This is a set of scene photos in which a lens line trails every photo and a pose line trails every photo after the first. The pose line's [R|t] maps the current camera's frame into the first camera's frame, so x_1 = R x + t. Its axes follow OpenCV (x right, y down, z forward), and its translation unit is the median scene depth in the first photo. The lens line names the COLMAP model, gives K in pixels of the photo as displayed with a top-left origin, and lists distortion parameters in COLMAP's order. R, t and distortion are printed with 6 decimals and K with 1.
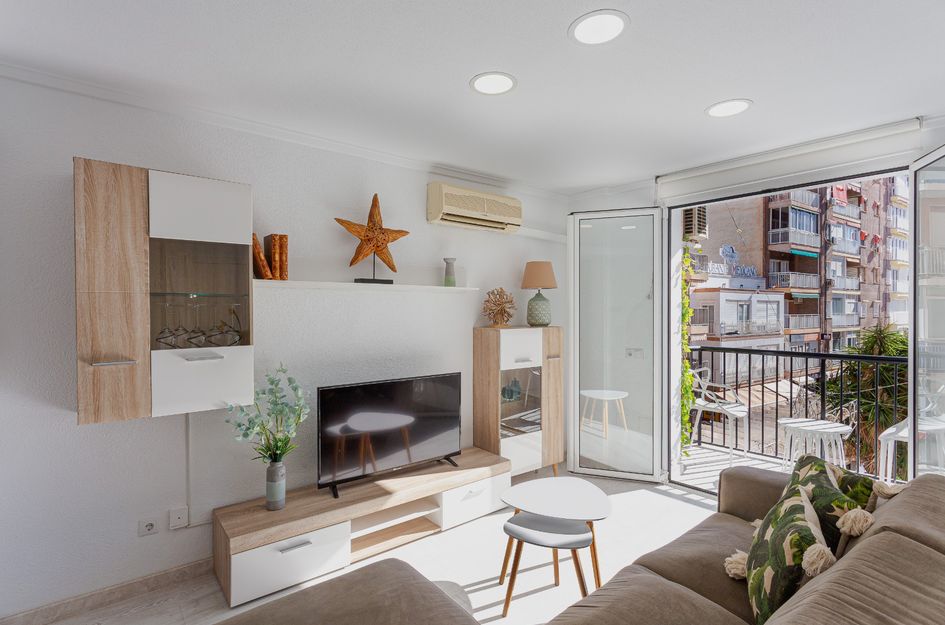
lens RADIAL K [[471.7, 0, 472.5], [0, 471.7, 312.5], [0, 0, 1]] dist [0.002460, 0.000878]
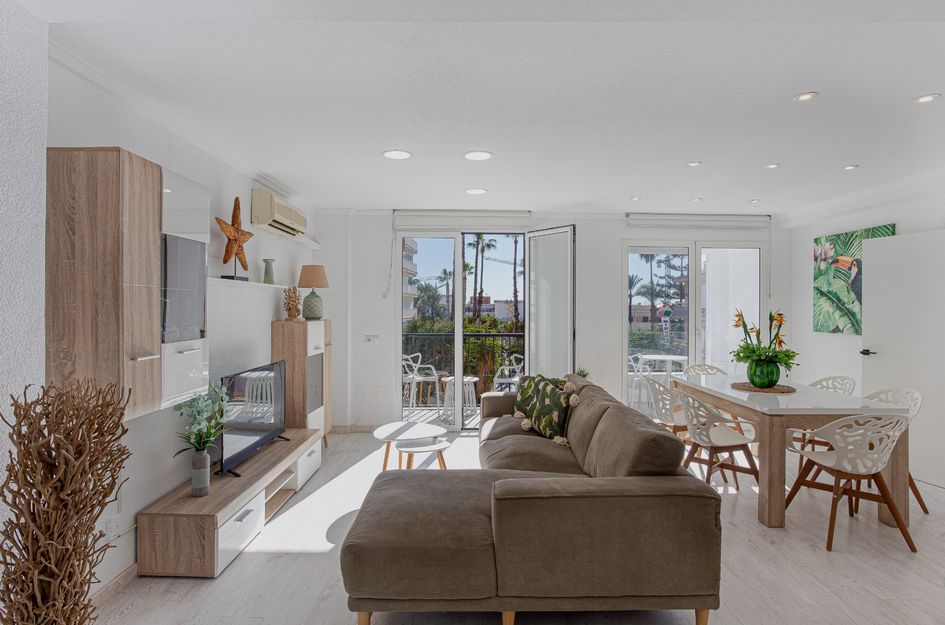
lens RADIAL K [[504.2, 0, 472.5], [0, 504.2, 312.5], [0, 0, 1]] dist [-0.046130, 0.018865]
pose [[0.625861, -0.008040, 0.779893, -0.084456], [0.002255, 0.999961, 0.008500, 0.000252], [-0.779931, -0.003561, 0.625855, -0.014602]]
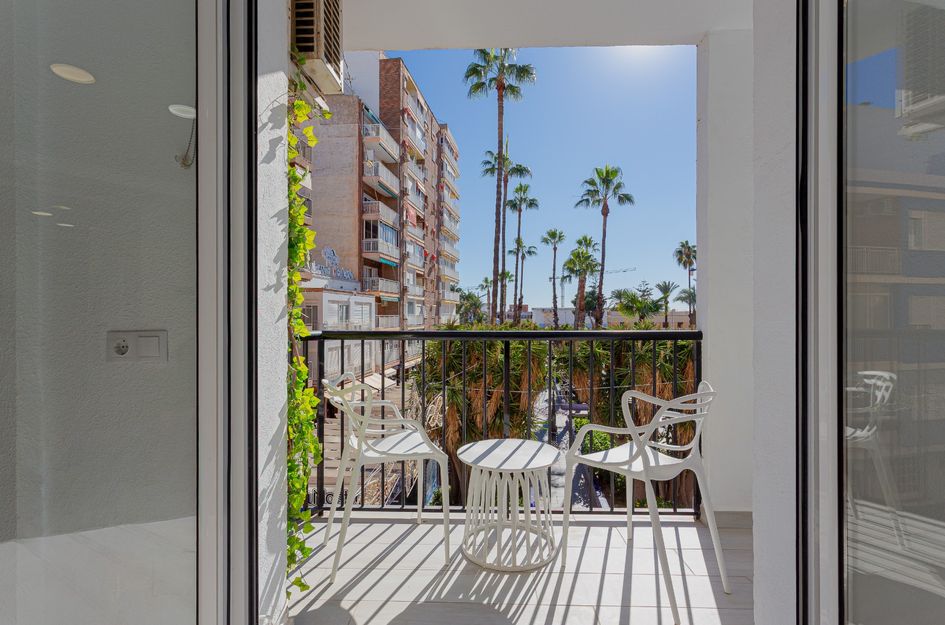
lens RADIAL K [[454.5, 0, 472.5], [0, 454.5, 312.5], [0, 0, 1]] dist [-0.000682, 0.000216]
pose [[0.690688, 0.001355, 0.723151, 0.040845], [0.007152, 0.999937, -0.008705, 0.010053], [-0.723117, 0.011184, 0.690635, 0.092991]]
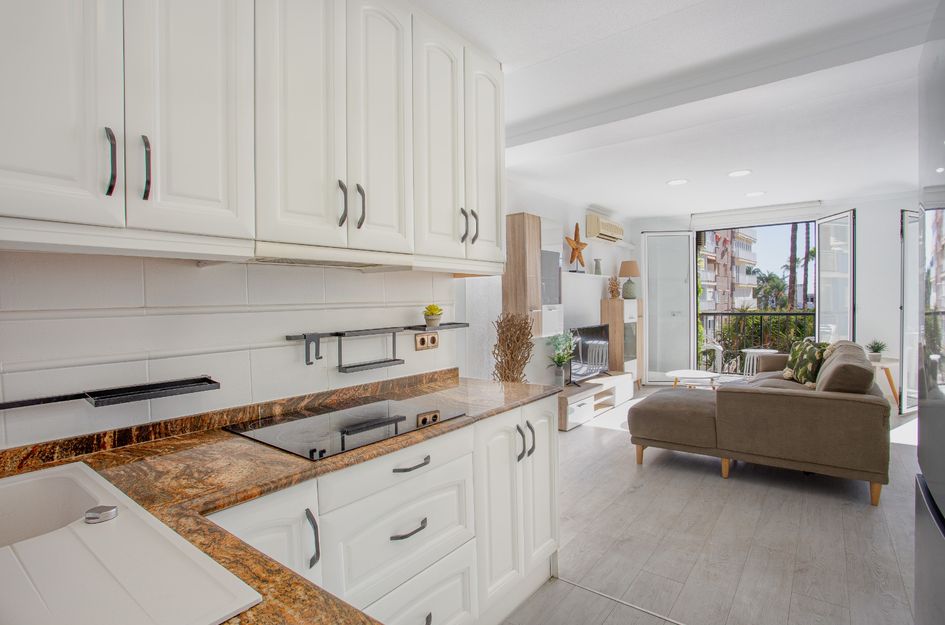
lens RADIAL K [[467.4, 0, 472.5], [0, 467.4, 312.5], [0, 0, 1]] dist [-0.057667, 0.000000]
pose [[0.975876, -0.023802, 0.217023, -0.109615], [0.021248, 0.999675, 0.014090, 0.006005], [-0.217288, -0.009139, 0.976065, -0.071099]]
